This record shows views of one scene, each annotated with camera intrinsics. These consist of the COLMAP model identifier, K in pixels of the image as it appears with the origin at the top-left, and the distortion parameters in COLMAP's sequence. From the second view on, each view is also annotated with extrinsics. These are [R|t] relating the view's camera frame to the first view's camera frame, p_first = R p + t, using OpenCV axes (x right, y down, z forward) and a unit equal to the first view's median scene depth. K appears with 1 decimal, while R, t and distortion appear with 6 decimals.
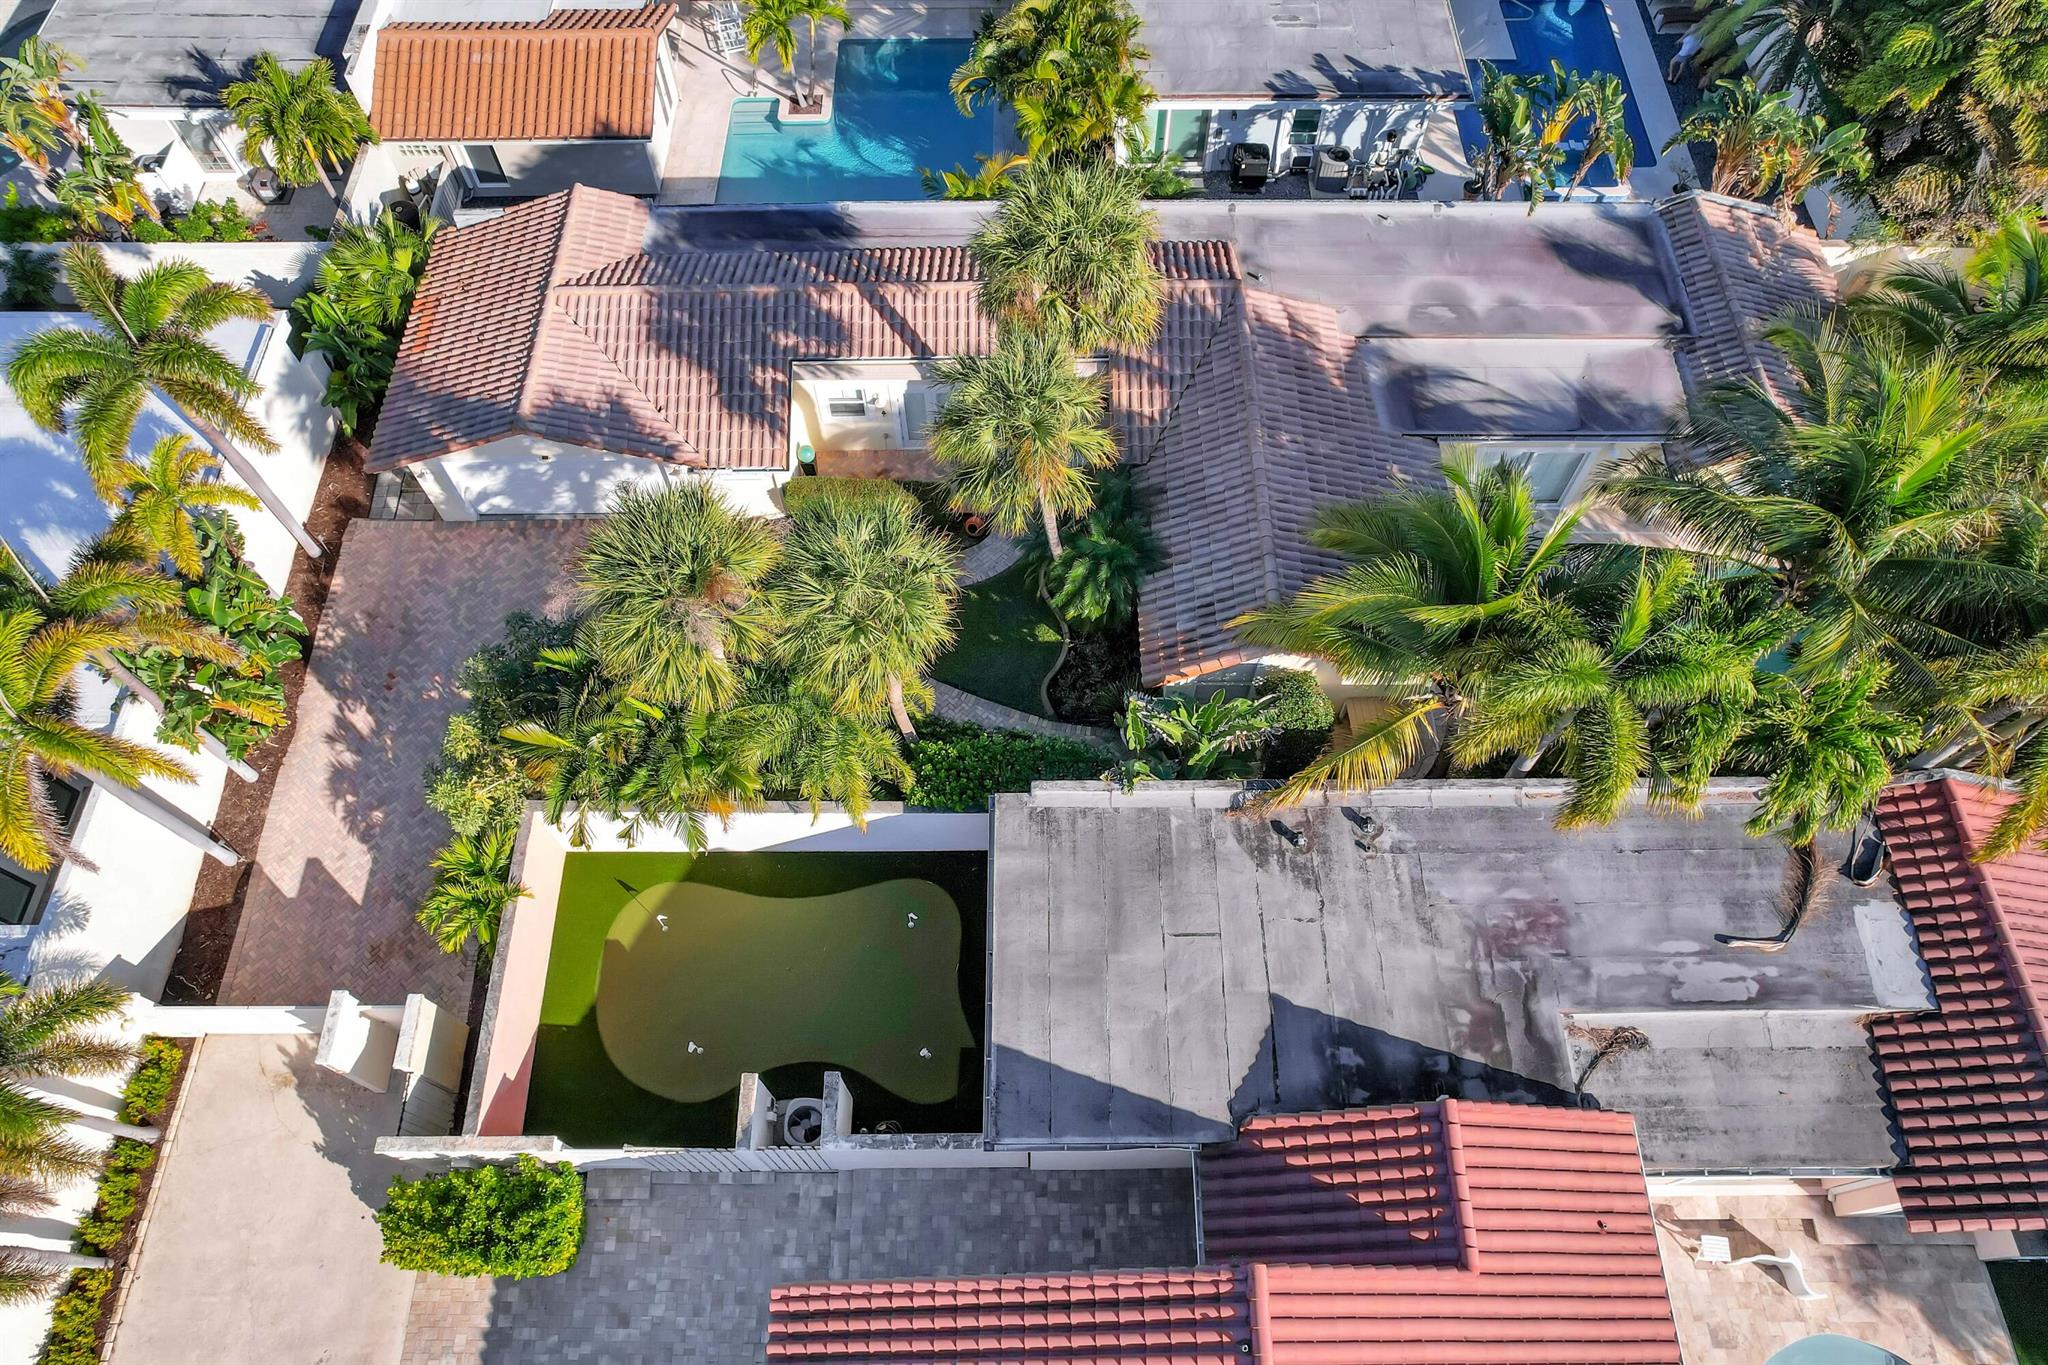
lens RADIAL K [[1297.9, 0, 1027.7], [0, 1297.9, 710.0], [0, 0, 1]] dist [-0.082869, 0.083235]
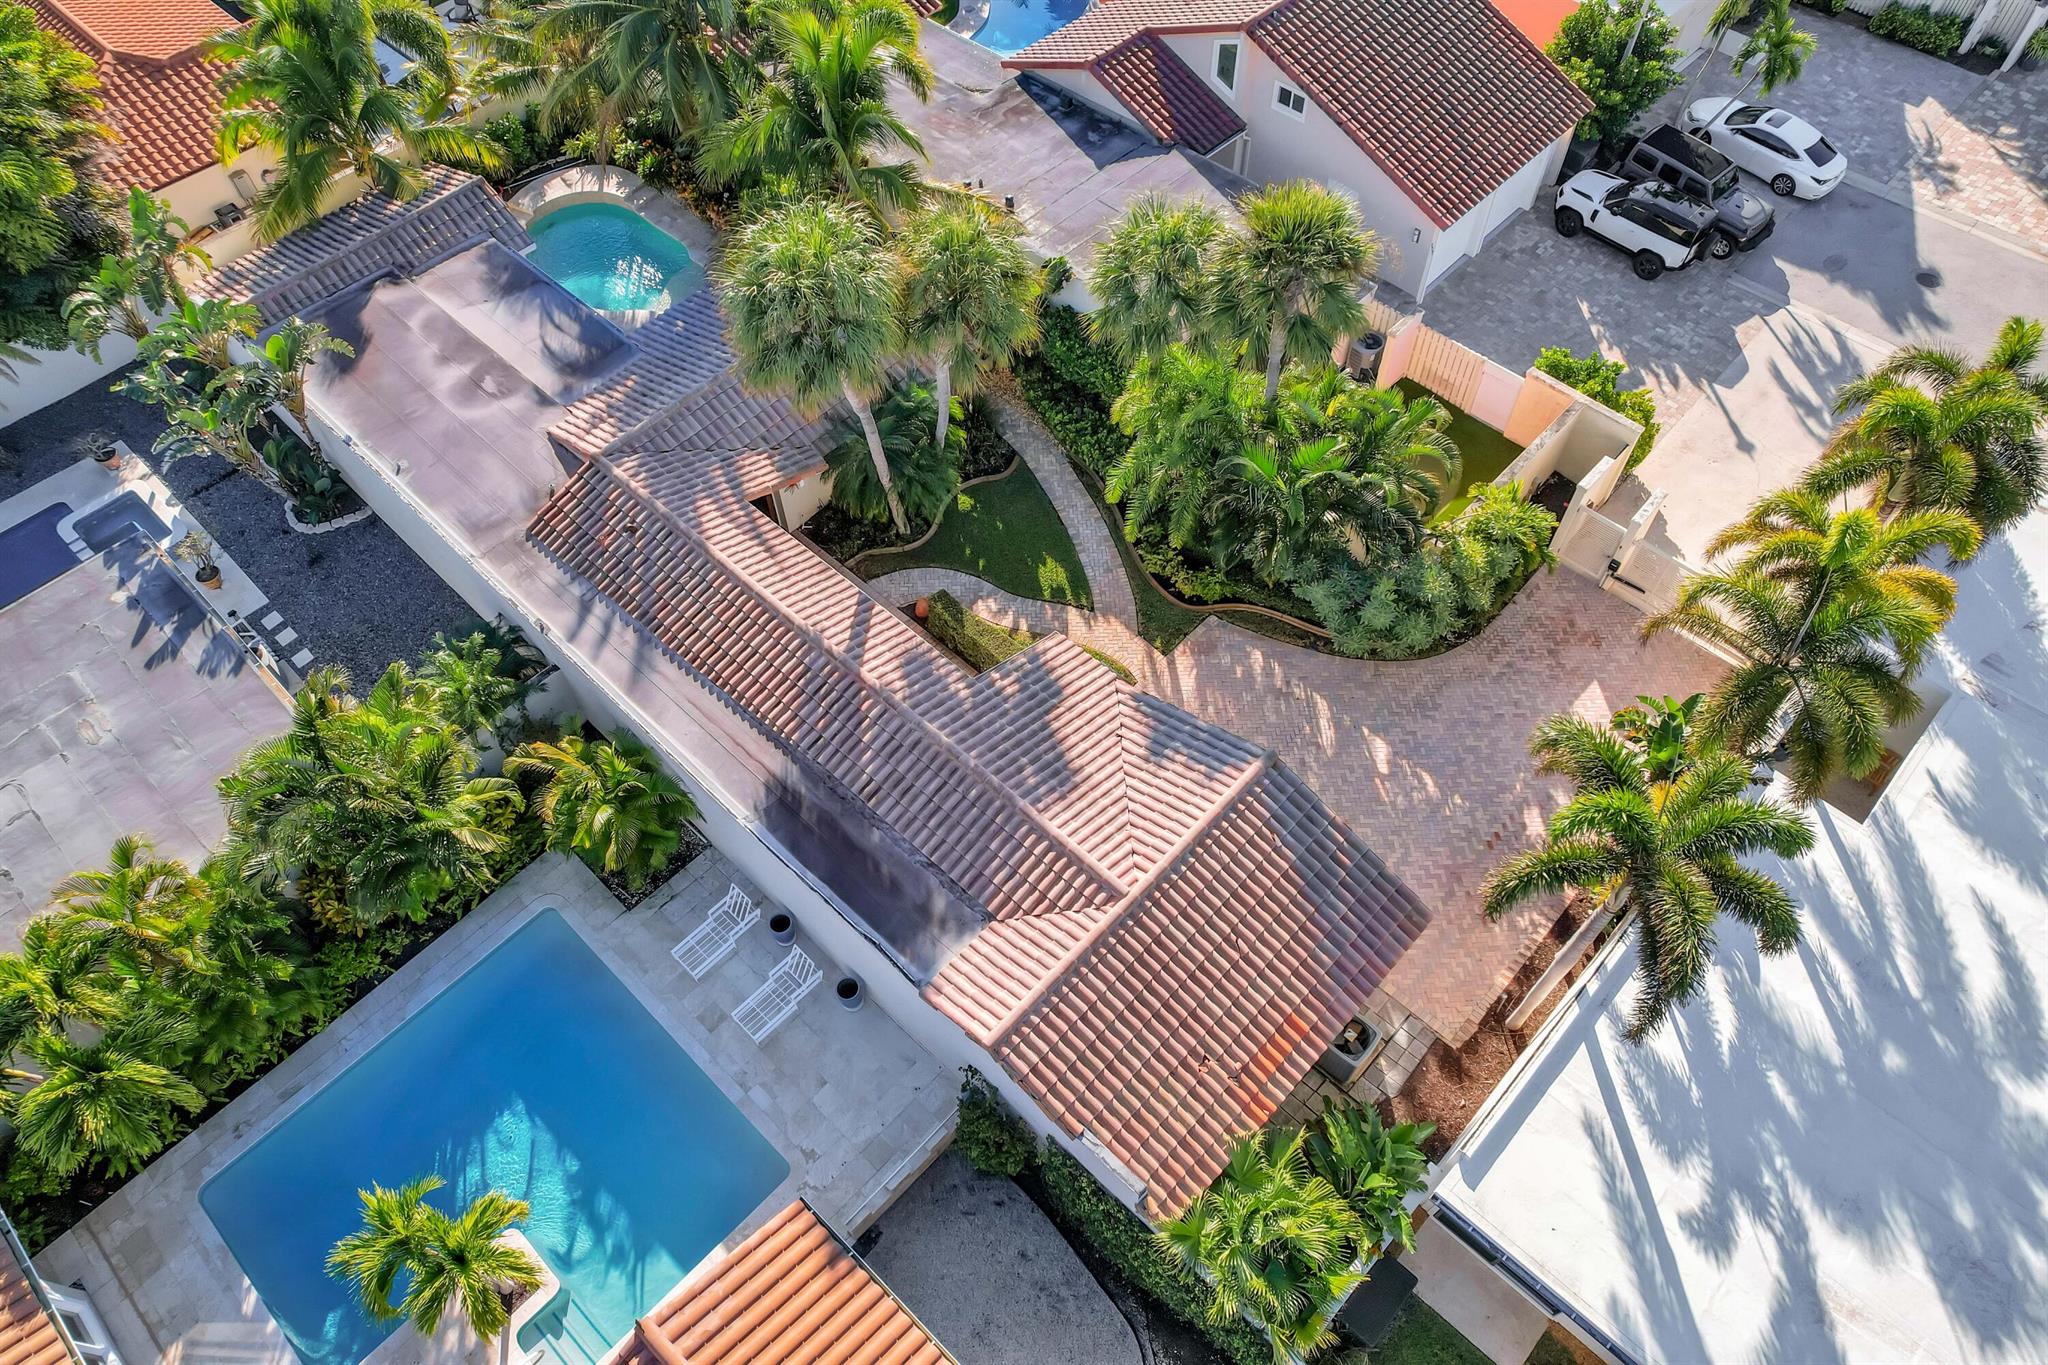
lens RADIAL K [[1297.9, 0, 1027.7], [0, 1297.9, 710.0], [0, 0, 1]] dist [-0.082869, 0.083235]
pose [[-0.724286, -0.564262, 0.396256, -0.618968], [0.618994, -0.278952, 0.734188, -0.974048], [-0.303738, 0.777042, 0.551316, 0.552866]]
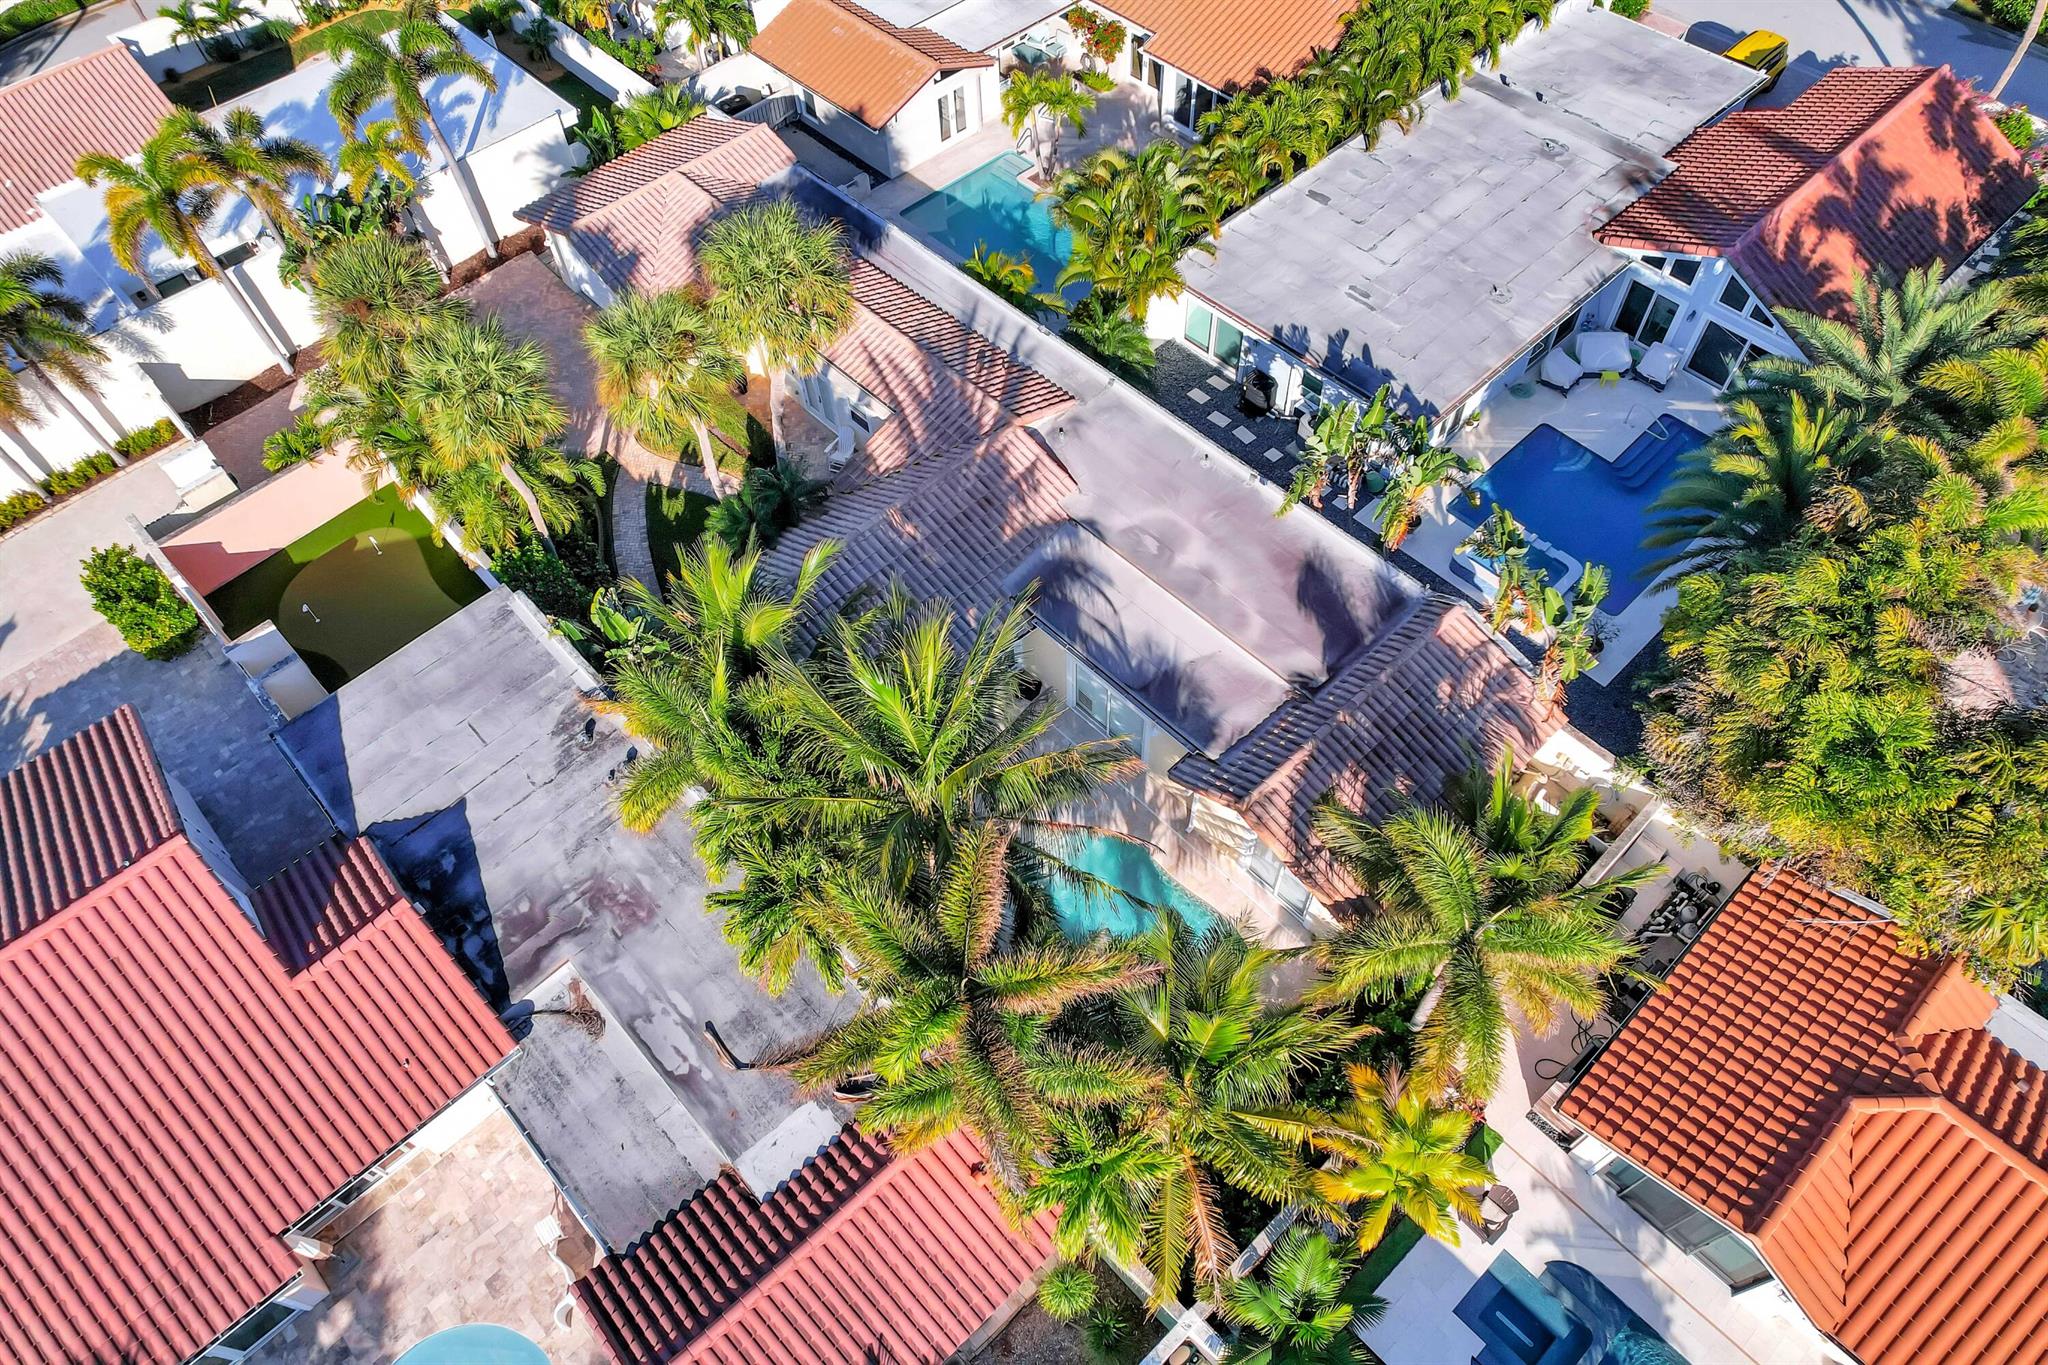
lens RADIAL K [[1325.6, 0, 1019.5], [0, 1325.6, 690.8], [0, 0, 1]] dist [-0.089196, 0.090263]
pose [[0.680944, 0.593112, -0.429574, 0.874169], [-0.631971, 0.772300, 0.064539, -0.242279], [0.370039, 0.227531, 0.900722, 0.005875]]
